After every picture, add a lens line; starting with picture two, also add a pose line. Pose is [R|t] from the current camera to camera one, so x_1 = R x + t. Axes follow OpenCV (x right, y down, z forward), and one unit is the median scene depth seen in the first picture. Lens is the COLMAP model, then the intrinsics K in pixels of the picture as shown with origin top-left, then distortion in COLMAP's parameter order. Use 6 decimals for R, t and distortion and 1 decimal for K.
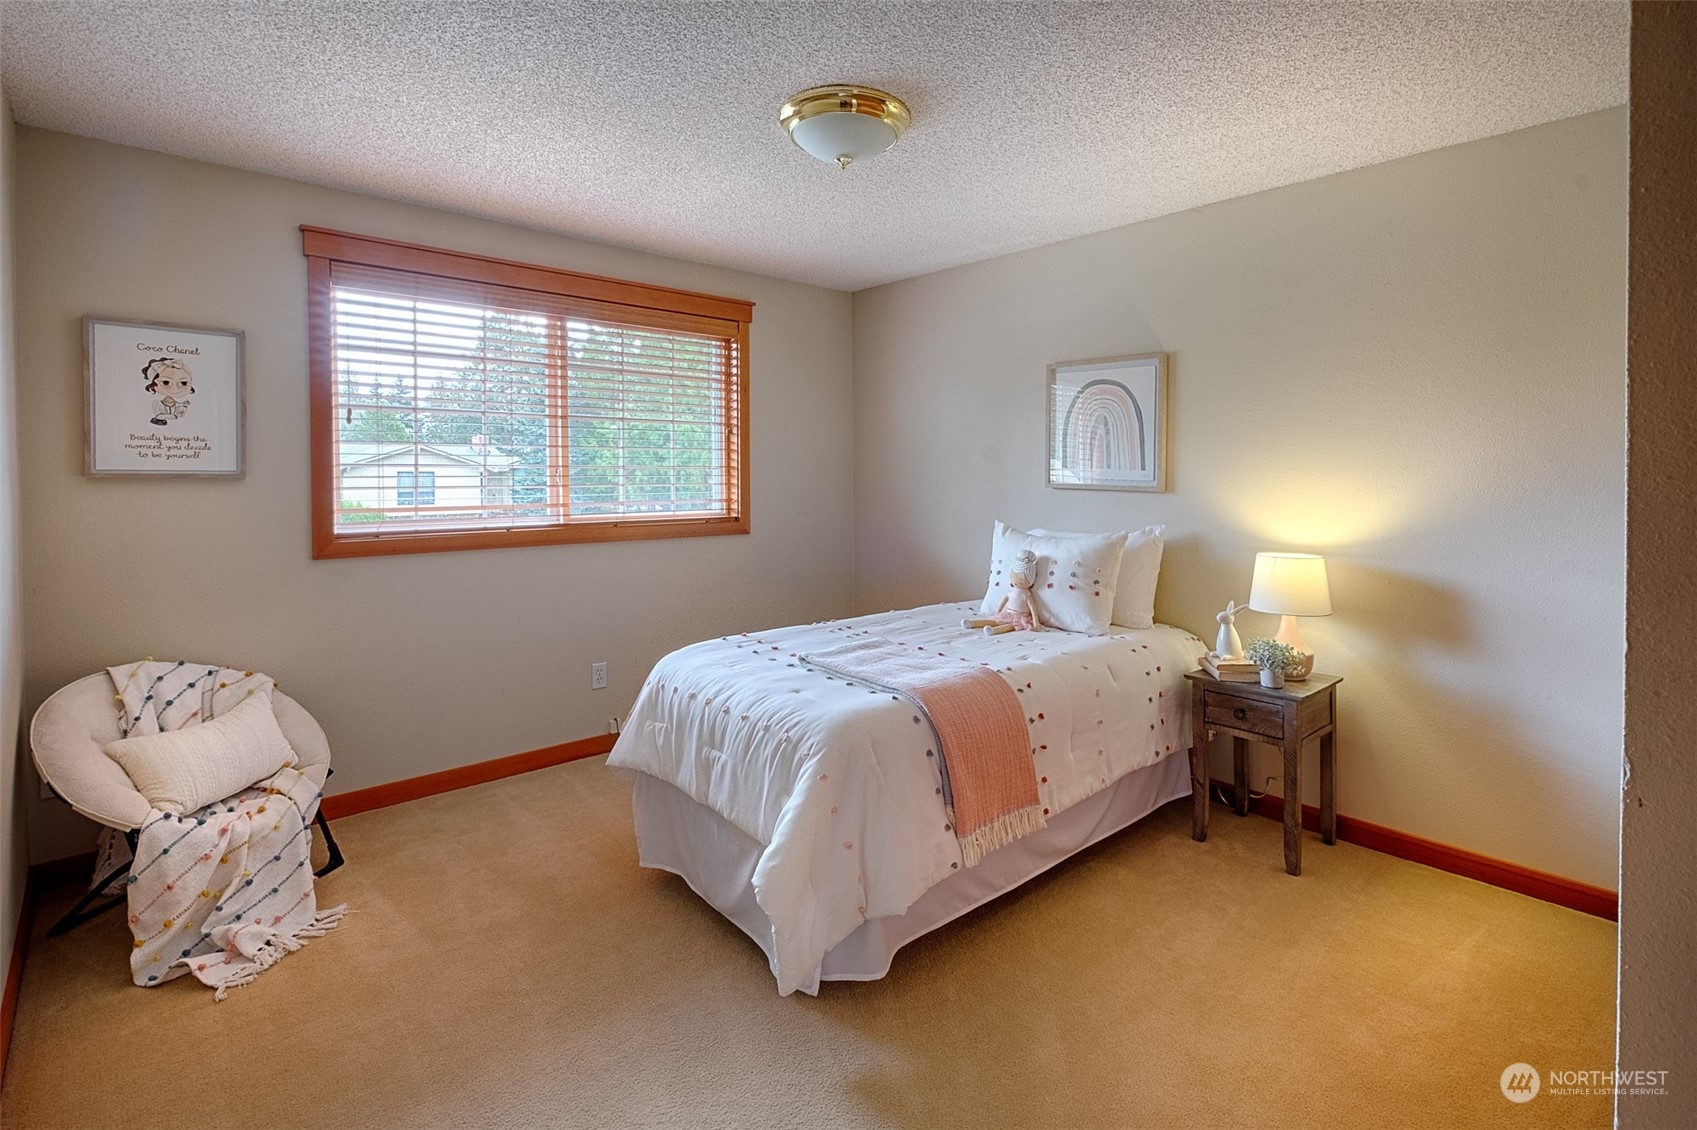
lens RADIAL K [[792.8, 0, 830.6], [0, 792.8, 493.9], [0, 0, 1]] dist [-0.005929, -0.000635]
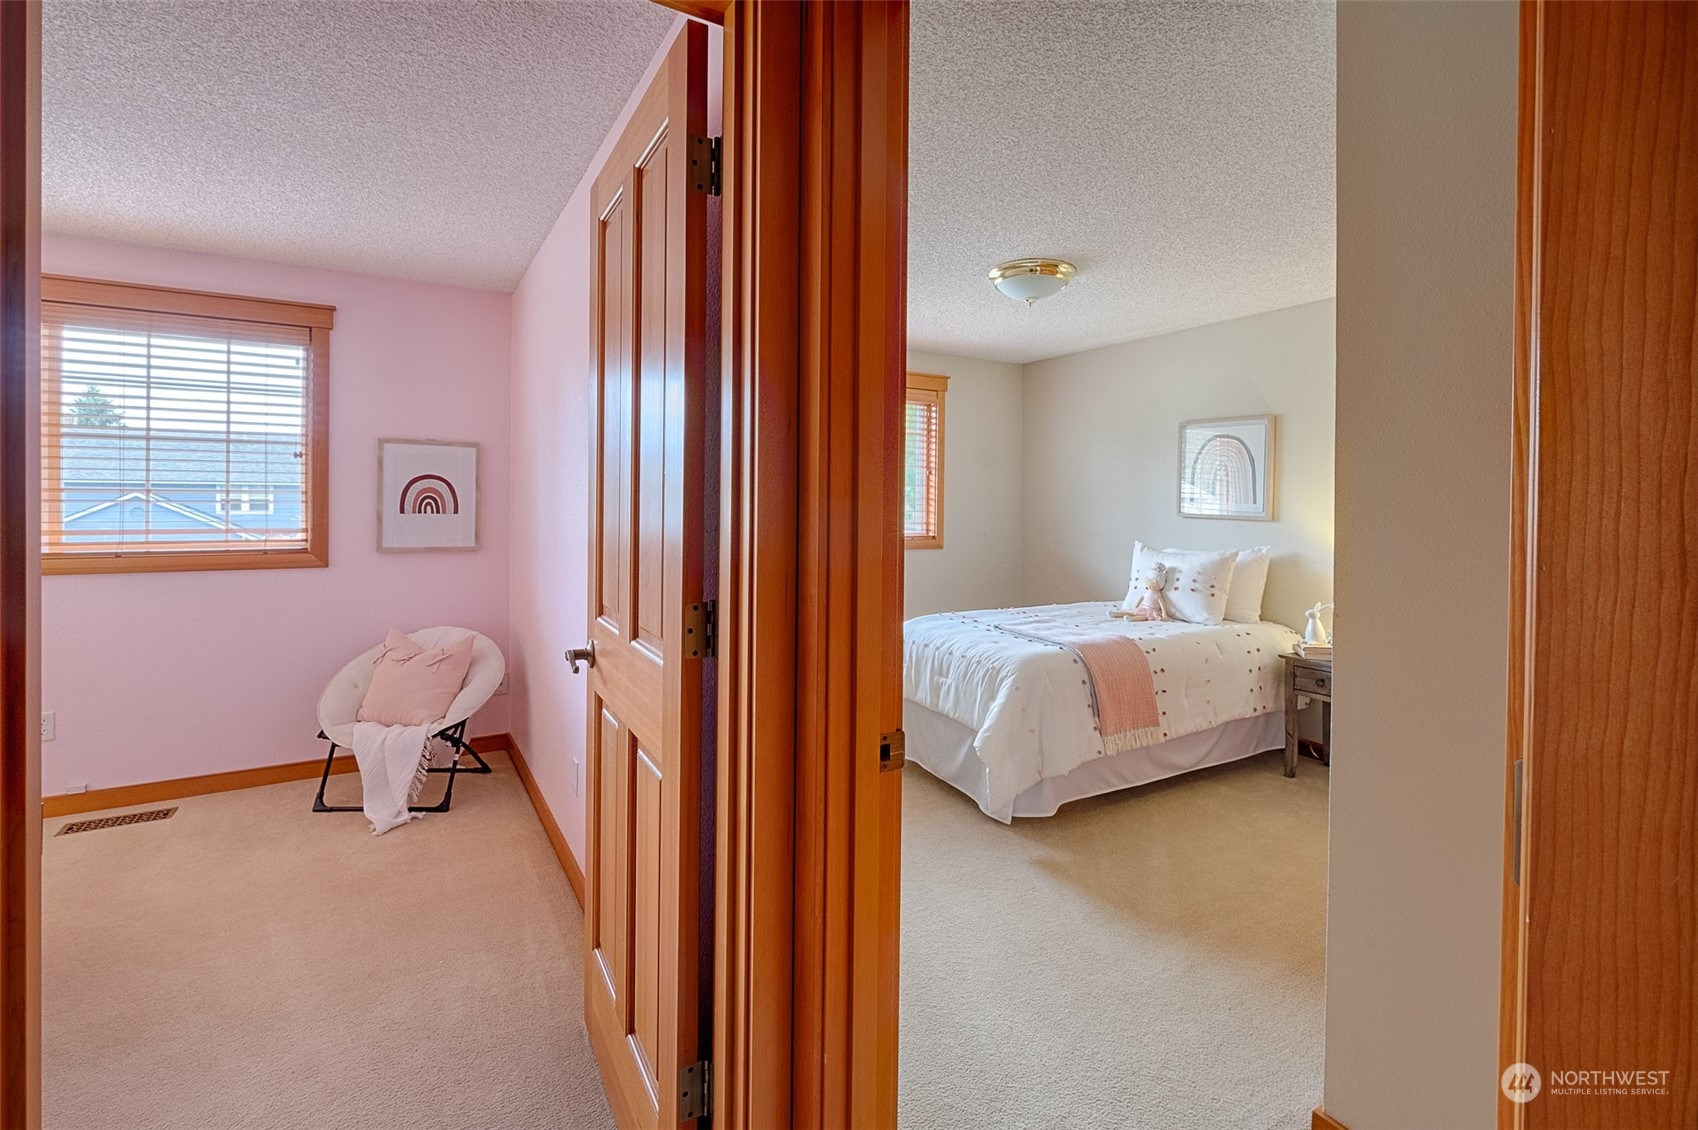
lens RADIAL K [[786.8, 0, 818.4], [0, 786.8, 524.6], [0, 0, 1]] dist [-0.001930, -0.000862]
pose [[0.981247, 0.014144, -0.192232, -0.073184], [-0.013731, 0.999900, 0.003481, 0.011146], [0.192262, -0.000776, 0.981343, -0.480705]]
